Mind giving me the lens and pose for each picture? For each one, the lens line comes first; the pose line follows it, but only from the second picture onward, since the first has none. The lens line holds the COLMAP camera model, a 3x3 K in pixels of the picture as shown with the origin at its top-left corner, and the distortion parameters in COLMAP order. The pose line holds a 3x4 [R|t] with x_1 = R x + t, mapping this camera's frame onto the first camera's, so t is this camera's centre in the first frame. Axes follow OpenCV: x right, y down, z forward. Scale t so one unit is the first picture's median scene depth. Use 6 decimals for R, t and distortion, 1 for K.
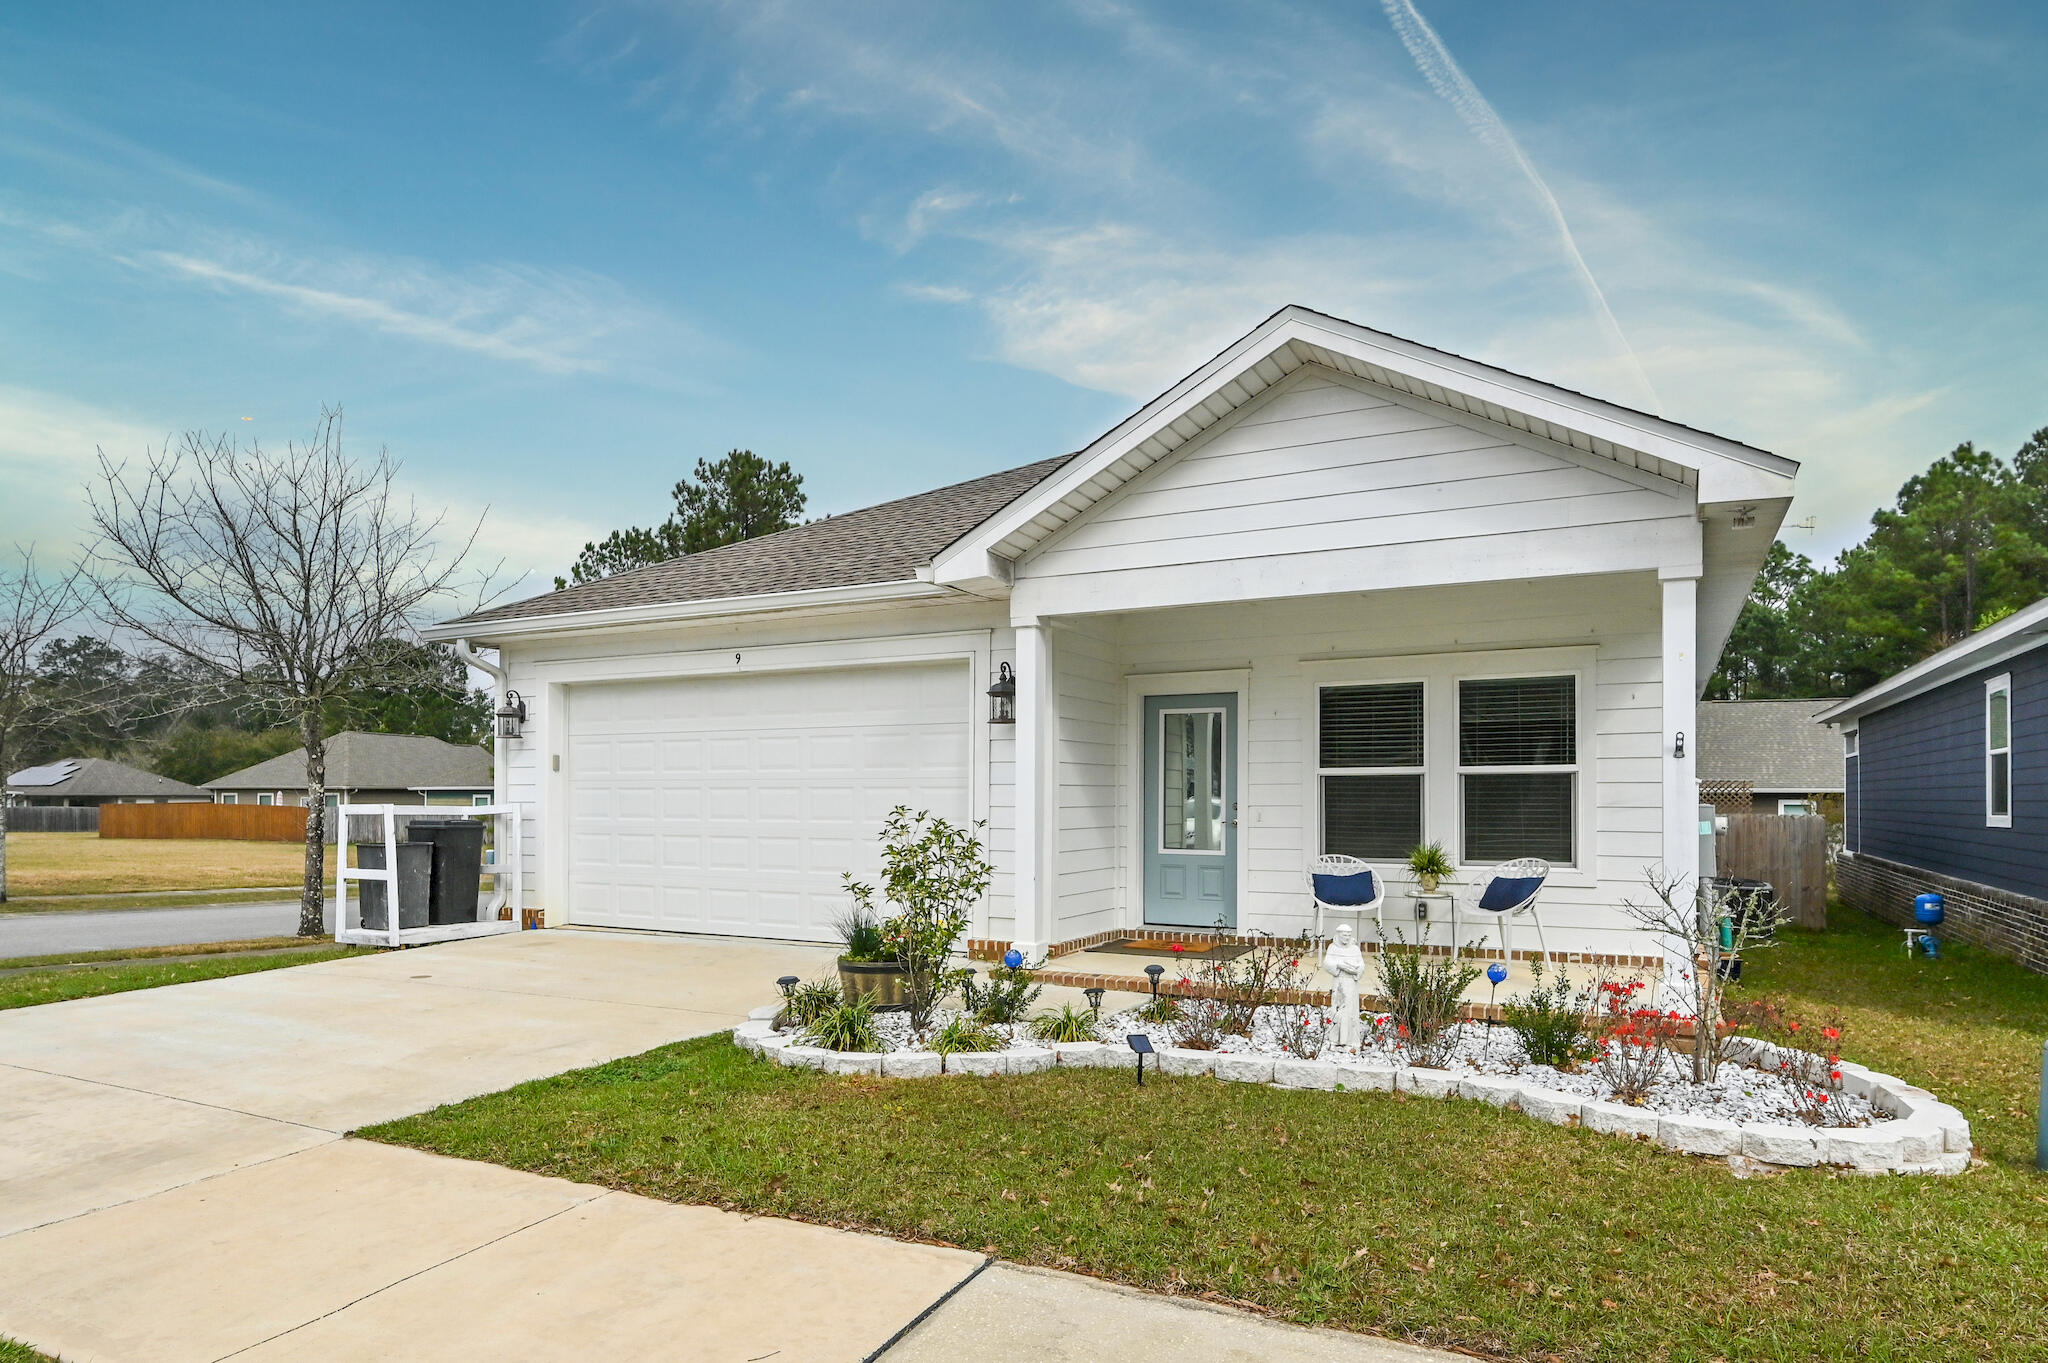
lens RADIAL K [[915.7, 0, 1024.4], [0, 915.7, 602.7], [0, 0, 1]] dist [0.004444, 0.000088]
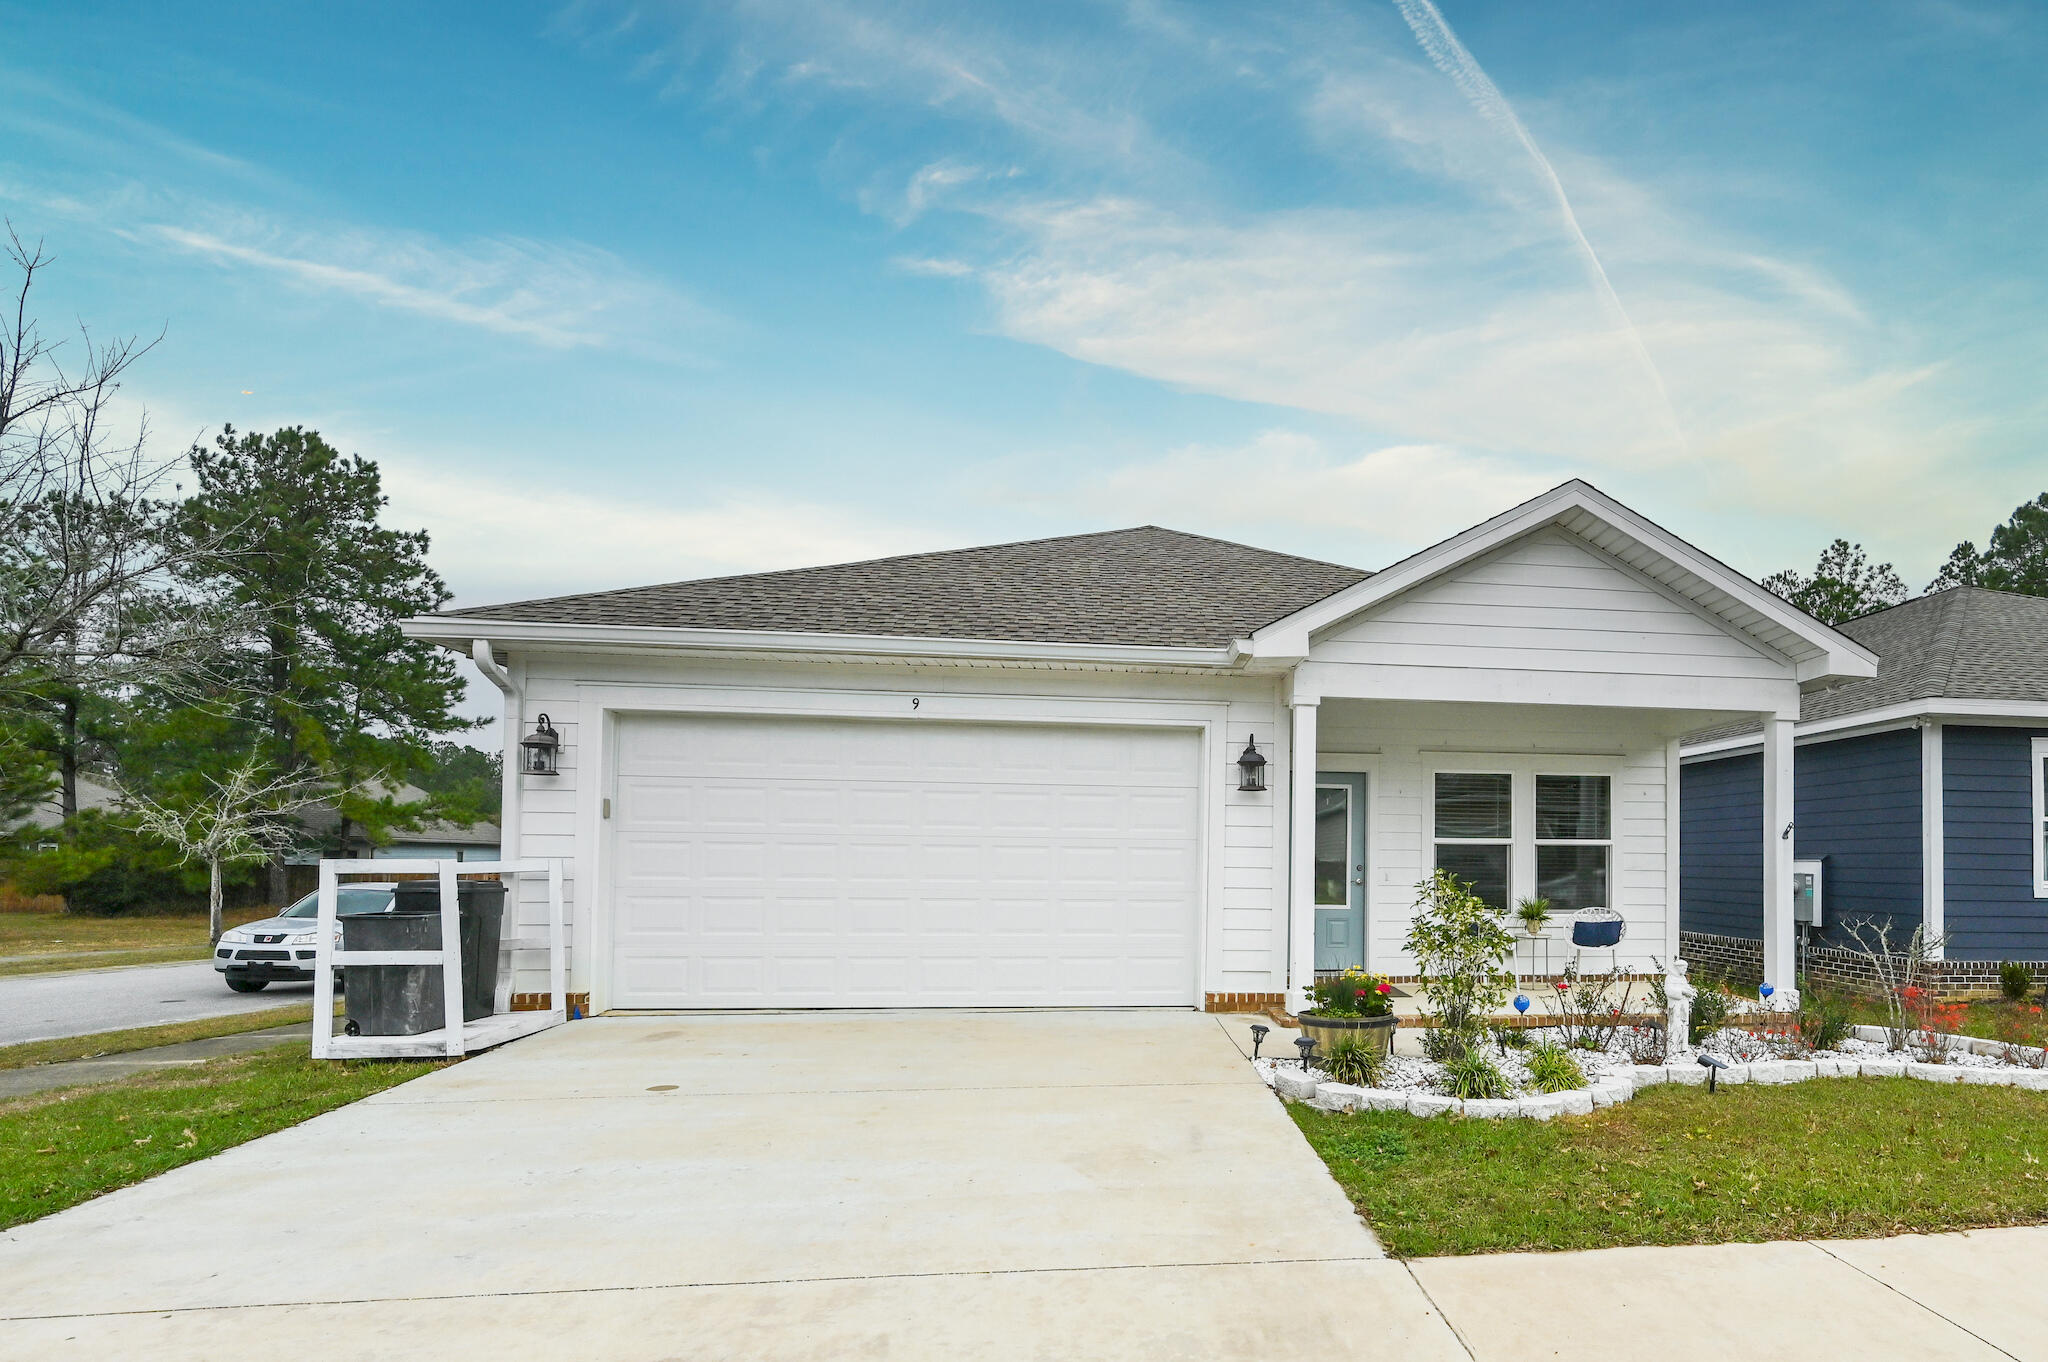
lens RADIAL K [[844.0, 0, 1024.0], [0, 844.0, 681.0], [0, 0, 1]] dist [-0.000252, 0.000074]
pose [[0.878778, 0.107135, 0.465049, -0.728009], [-0.109751, 0.993726, -0.021537, 0.053789], [-0.464439, -0.032113, 0.885023, 0.246933]]
